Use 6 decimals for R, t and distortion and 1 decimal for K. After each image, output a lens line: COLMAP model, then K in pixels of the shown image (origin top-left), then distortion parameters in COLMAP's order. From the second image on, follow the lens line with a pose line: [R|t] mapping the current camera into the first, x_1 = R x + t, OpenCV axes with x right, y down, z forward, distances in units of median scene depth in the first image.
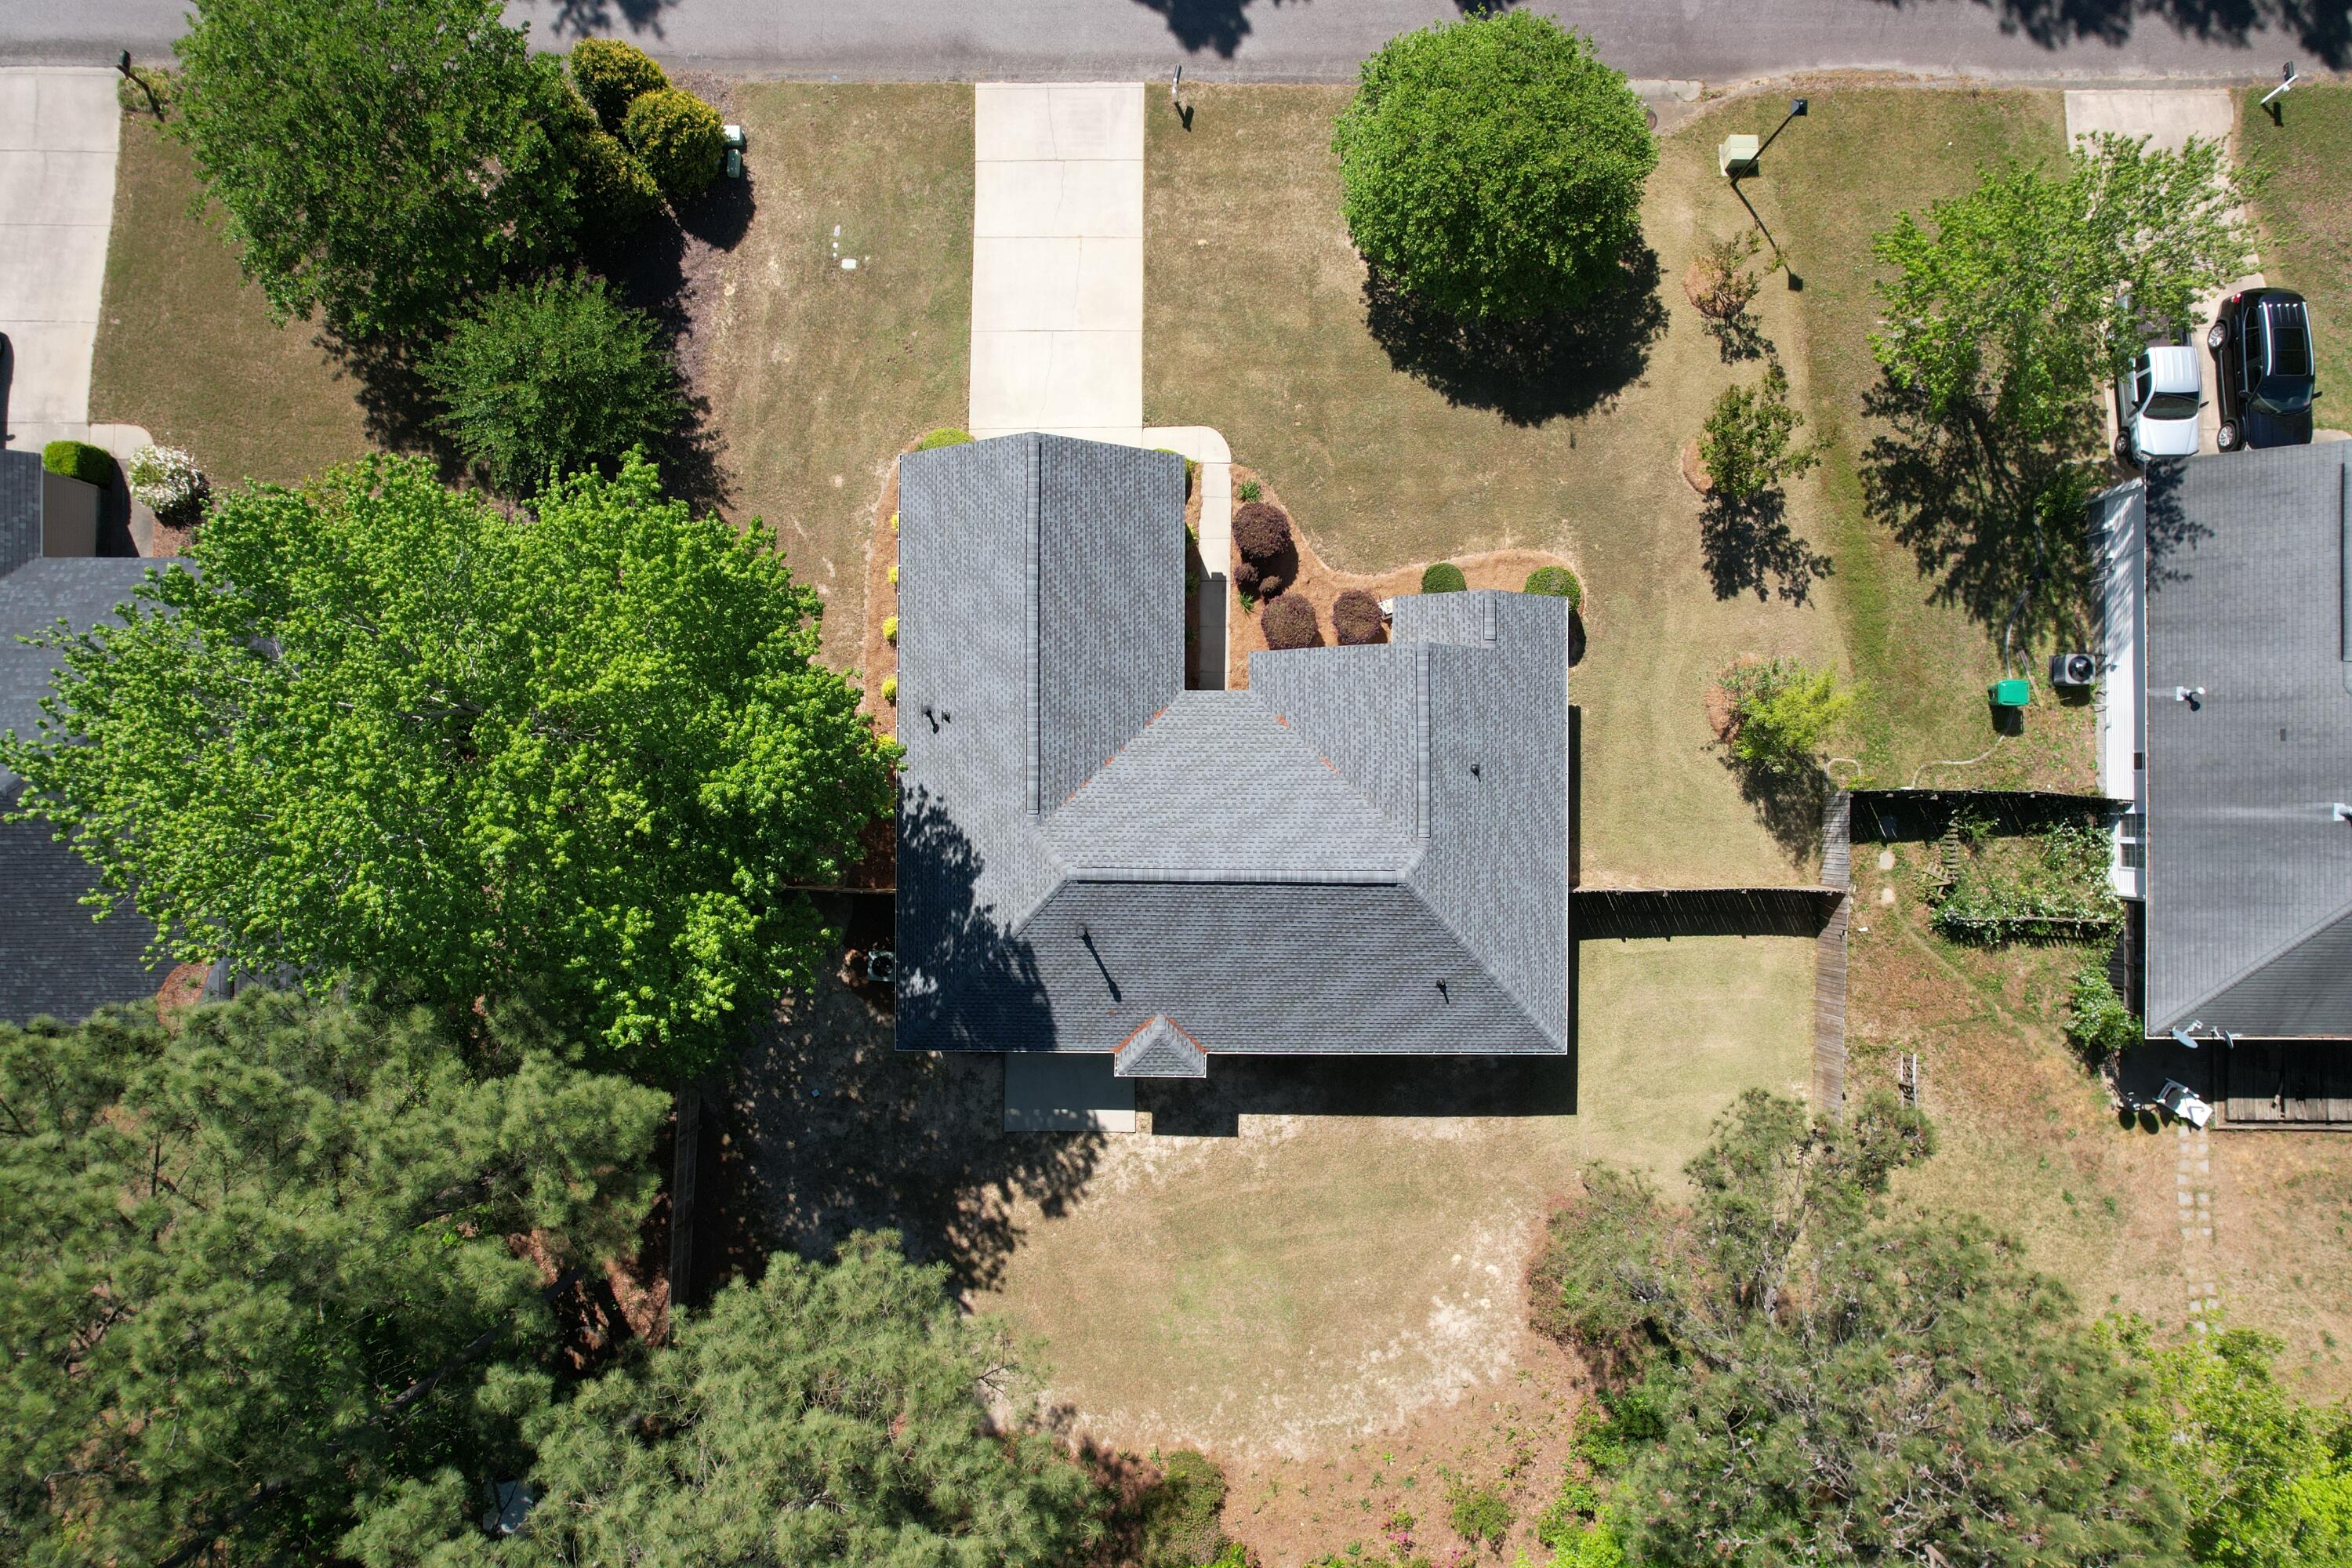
lens RADIAL K [[1504.9, 0, 1187.8], [0, 1504.9, 787.5], [0, 0, 1]] dist [-0.079308, 0.067958]
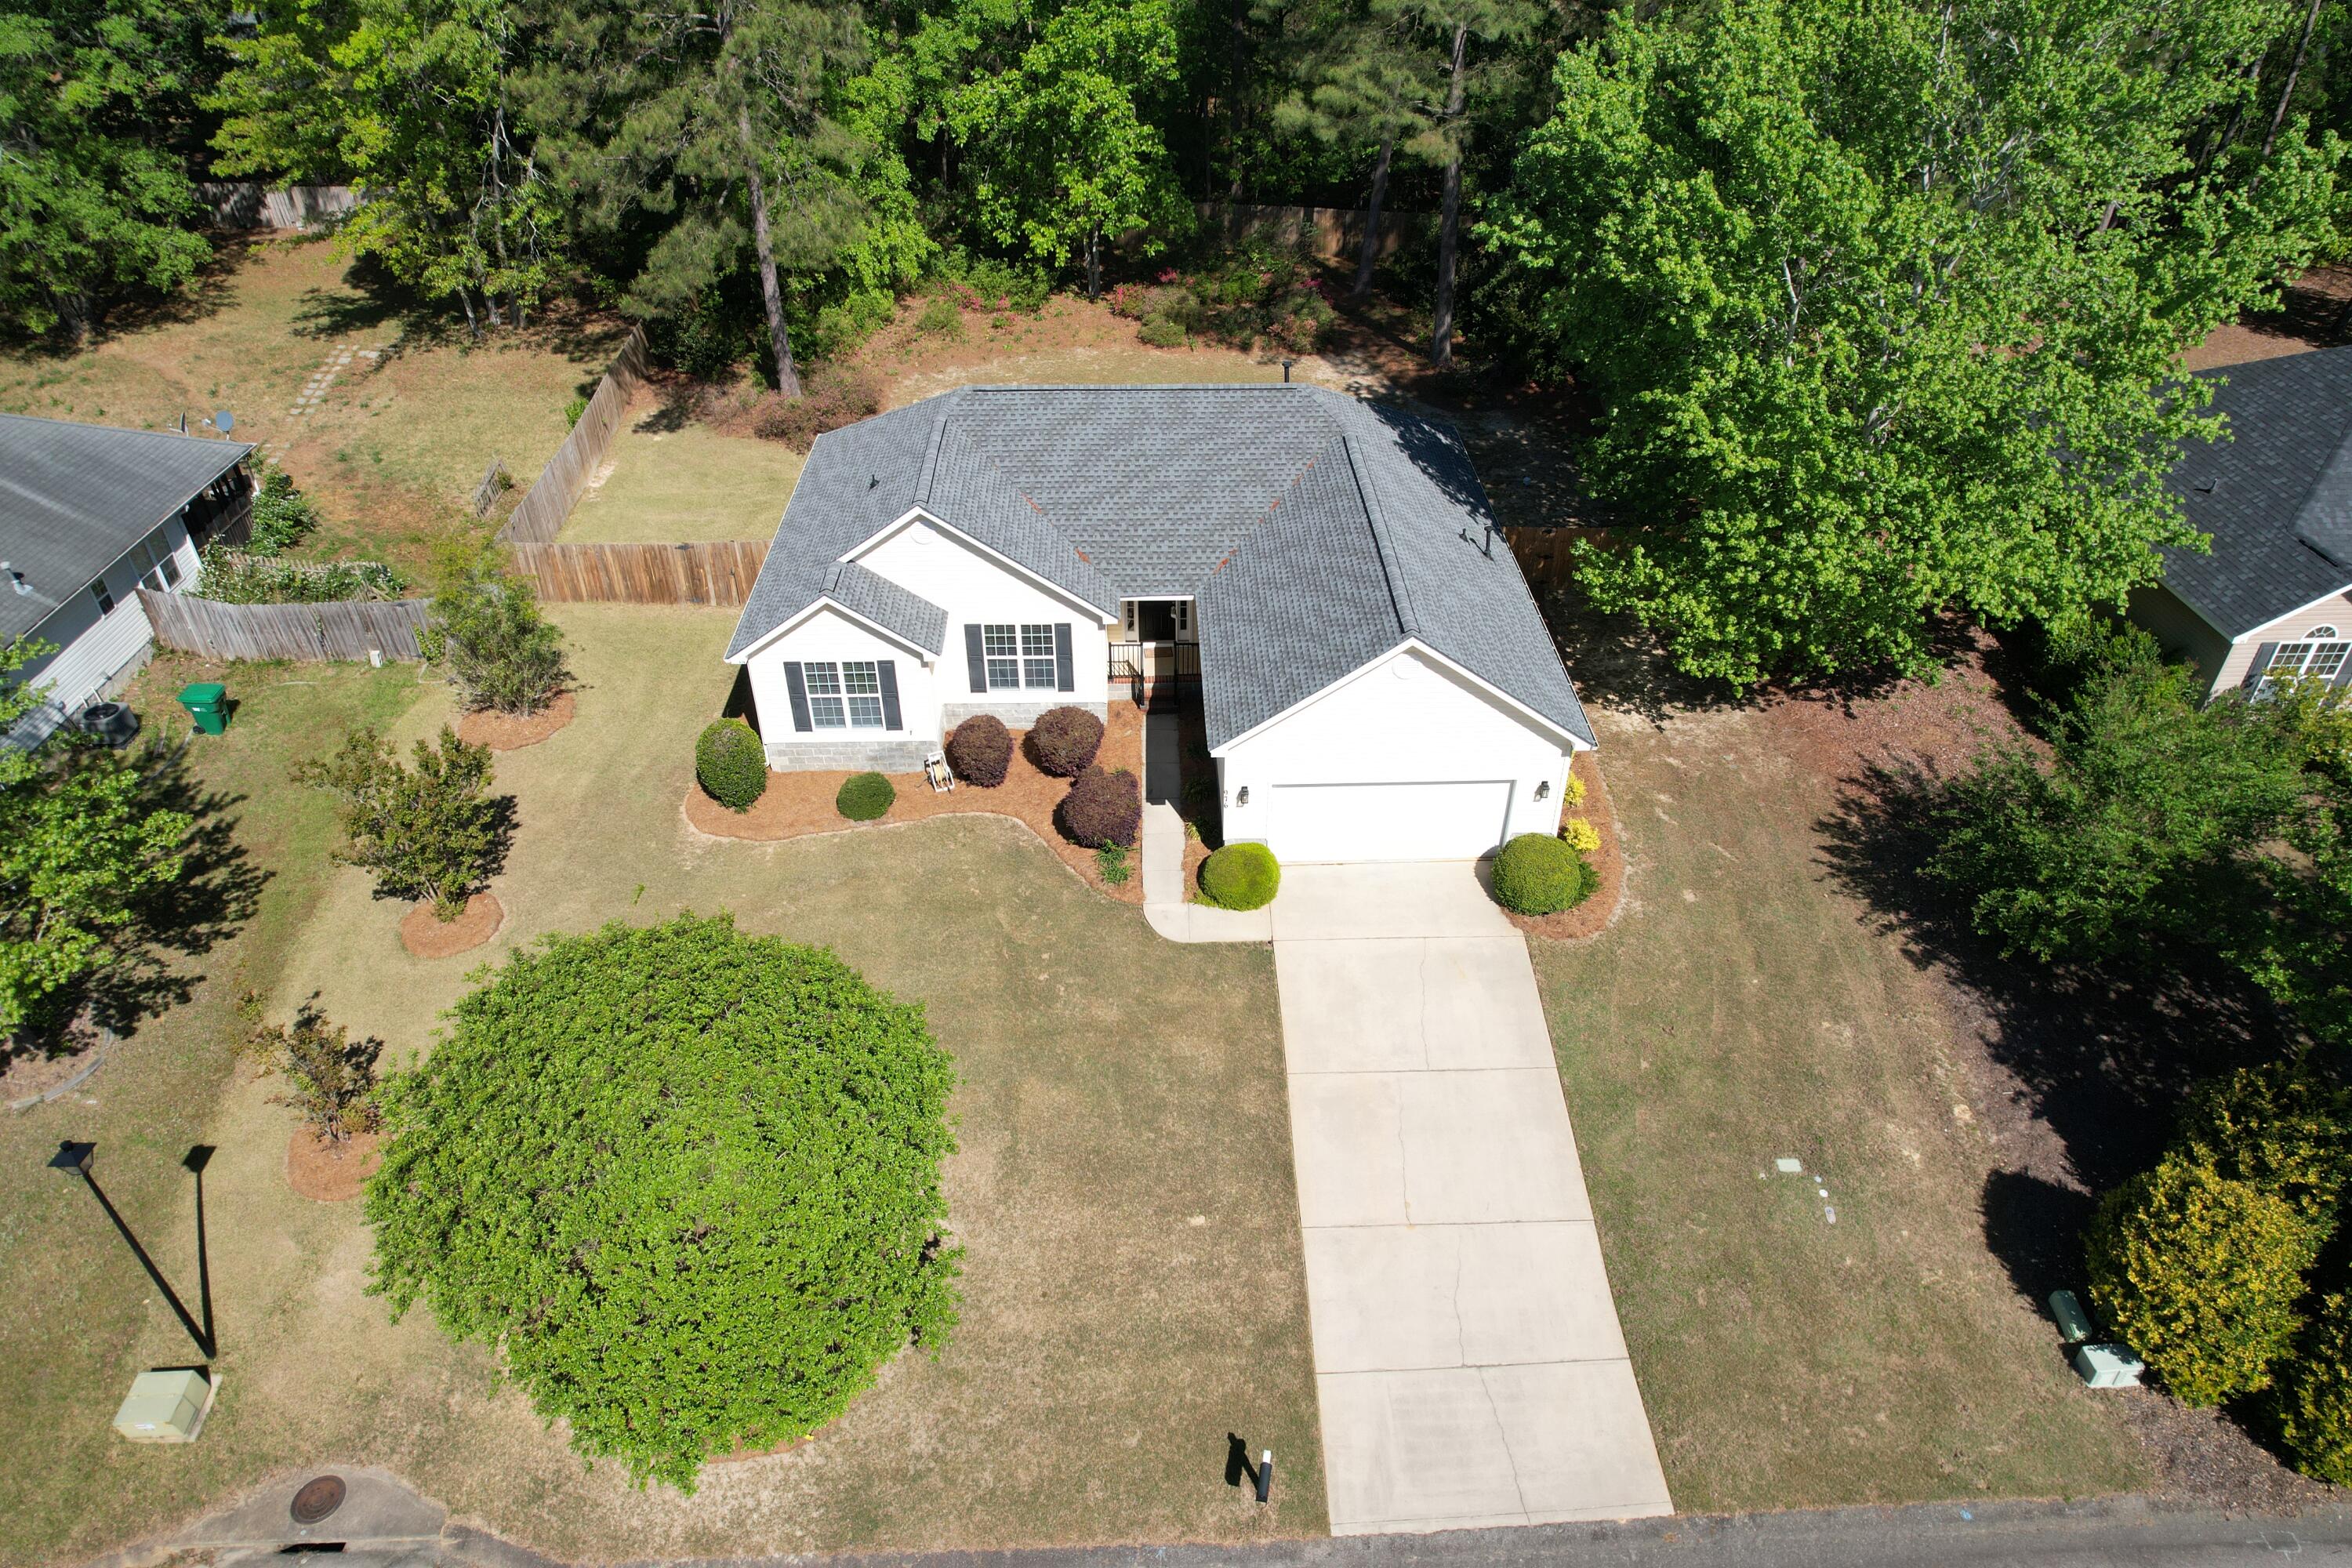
lens RADIAL K [[1504.9, 0, 1178.4], [0, 1504.9, 793.8], [0, 0, 1]] dist [-0.079308, 0.067958]
pose [[-0.999509, 0.021650, -0.022650, 0.029649], [-0.031012, -0.580260, 0.813841, -0.828416], [0.004477, 0.814144, 0.580646, 0.594809]]
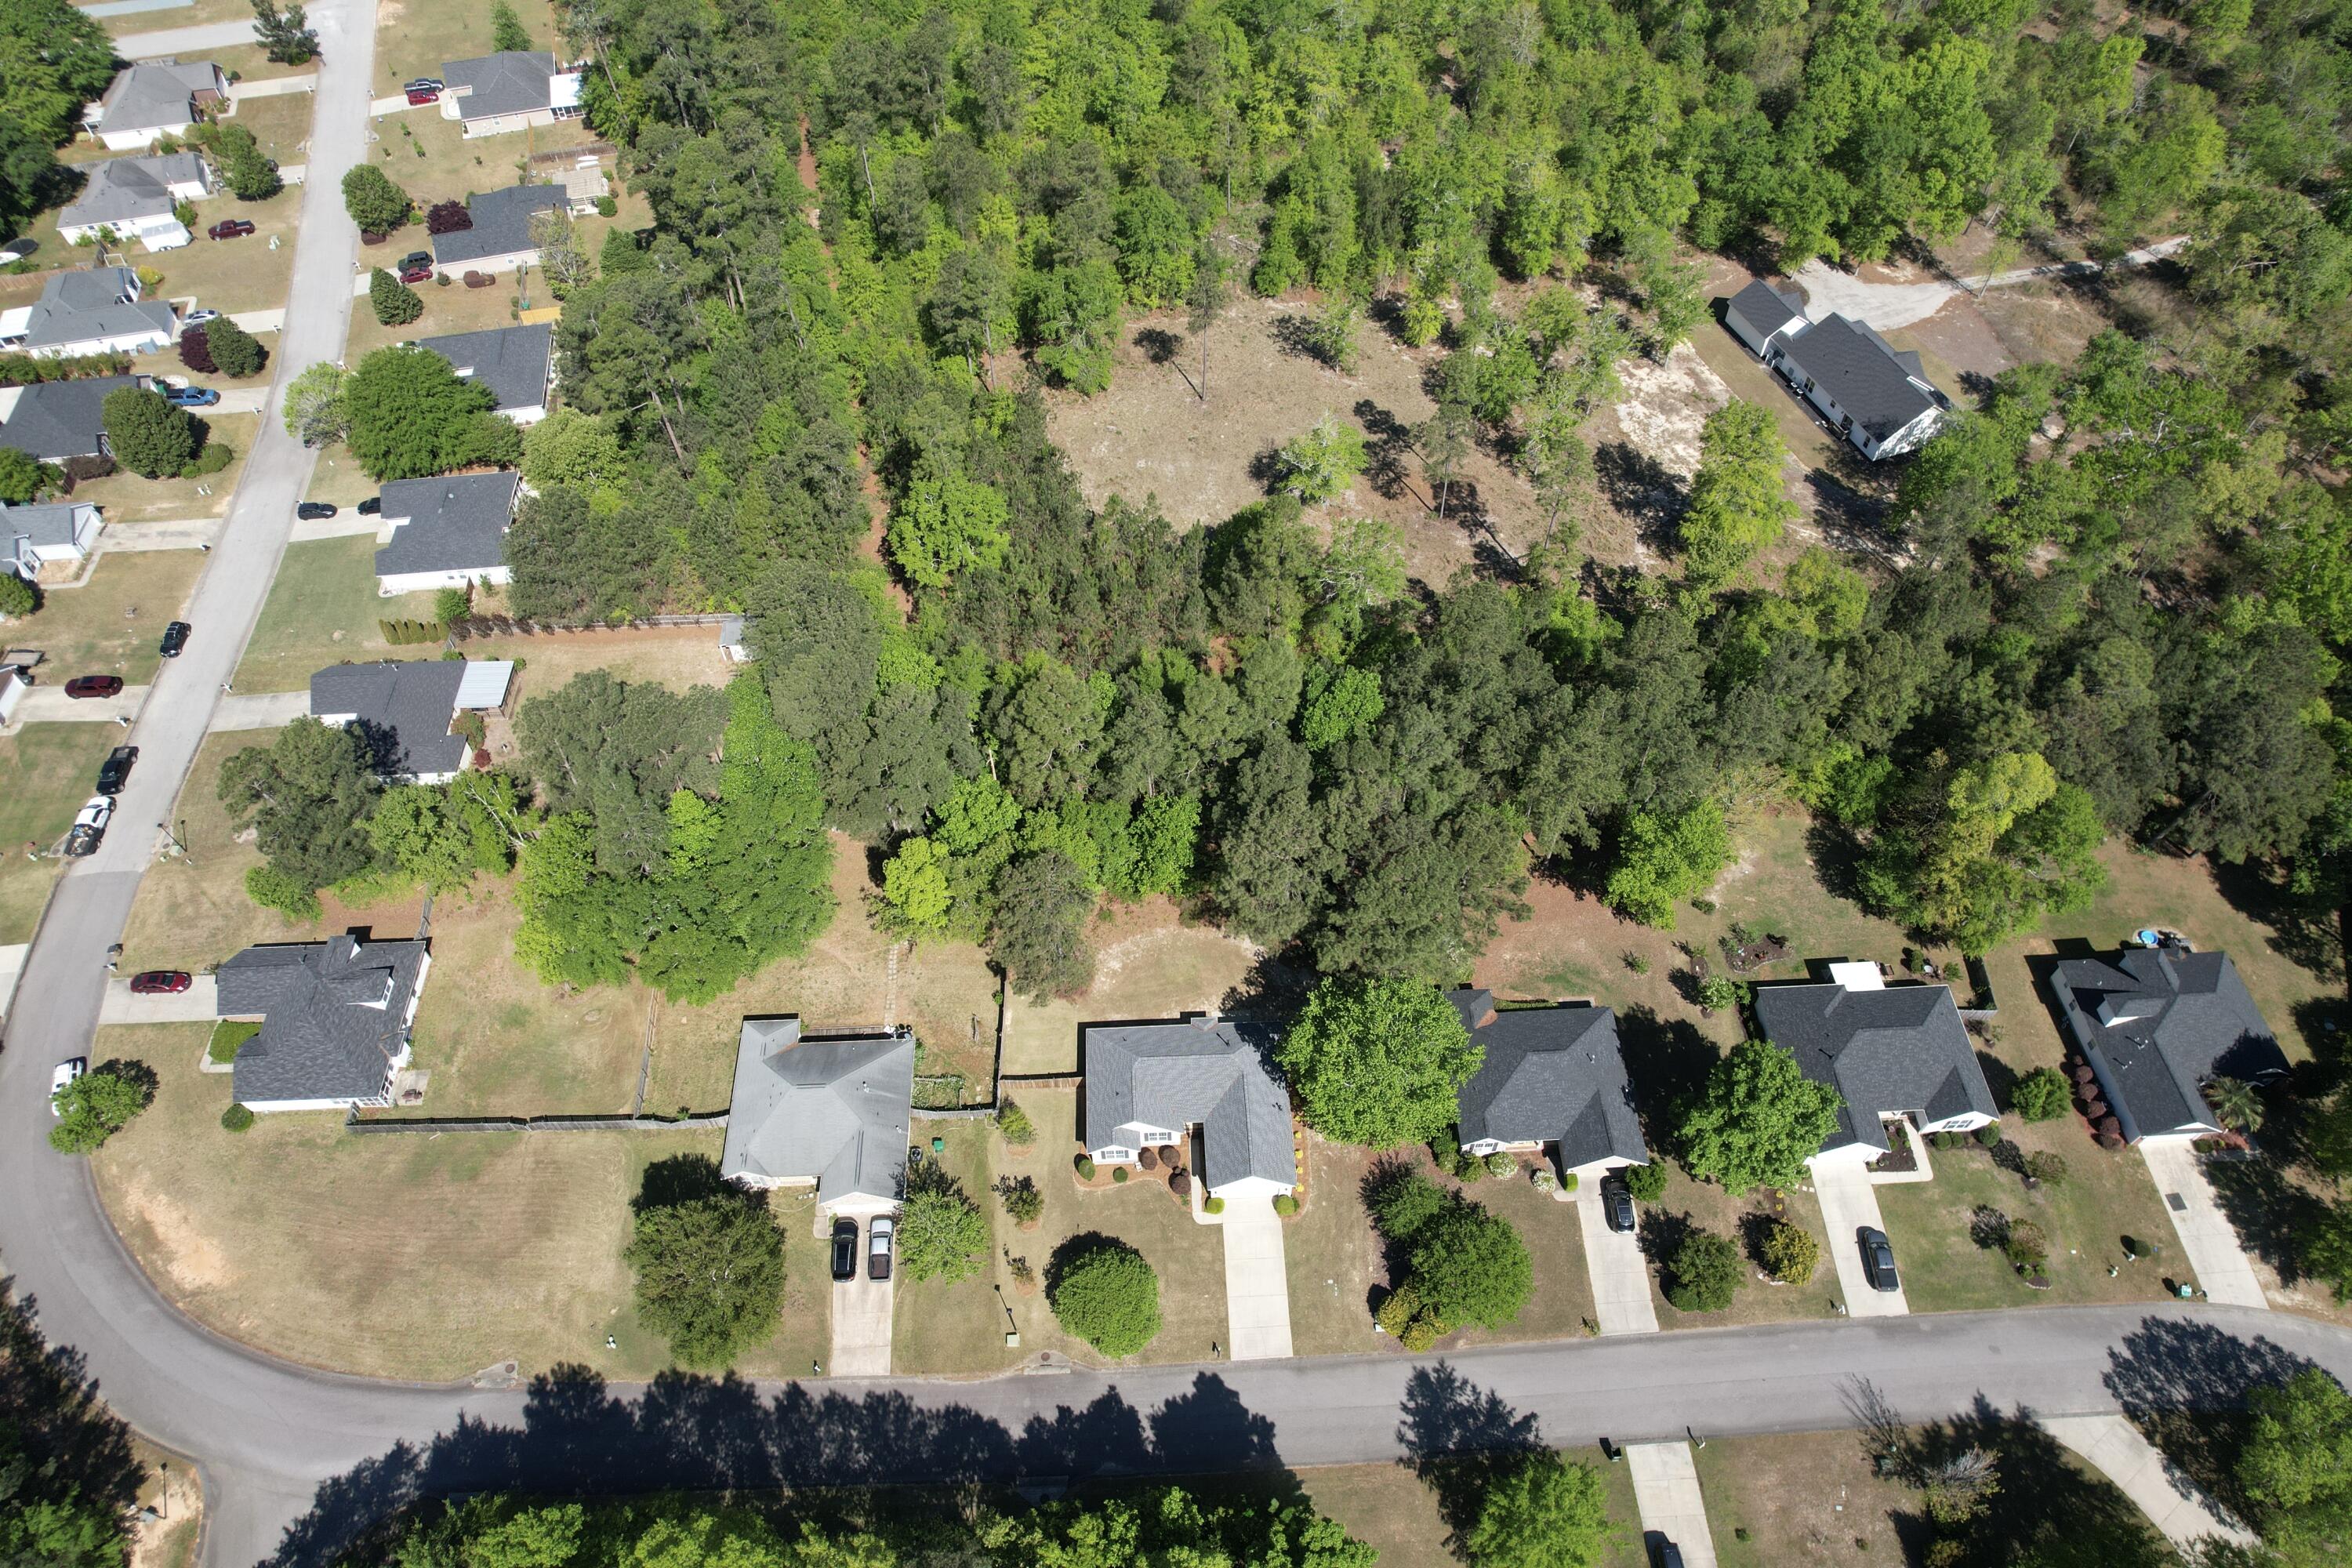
lens RADIAL K [[1504.9, 0, 1172.6], [0, 1504.9, 779.2], [0, 0, 1]] dist [-0.079308, 0.067958]
pose [[-0.998942, 0.044845, -0.010211, 0.065155], [-0.041399, -0.779989, 0.624423, -1.526751], [0.020038, 0.624185, 0.781020, -2.035431]]
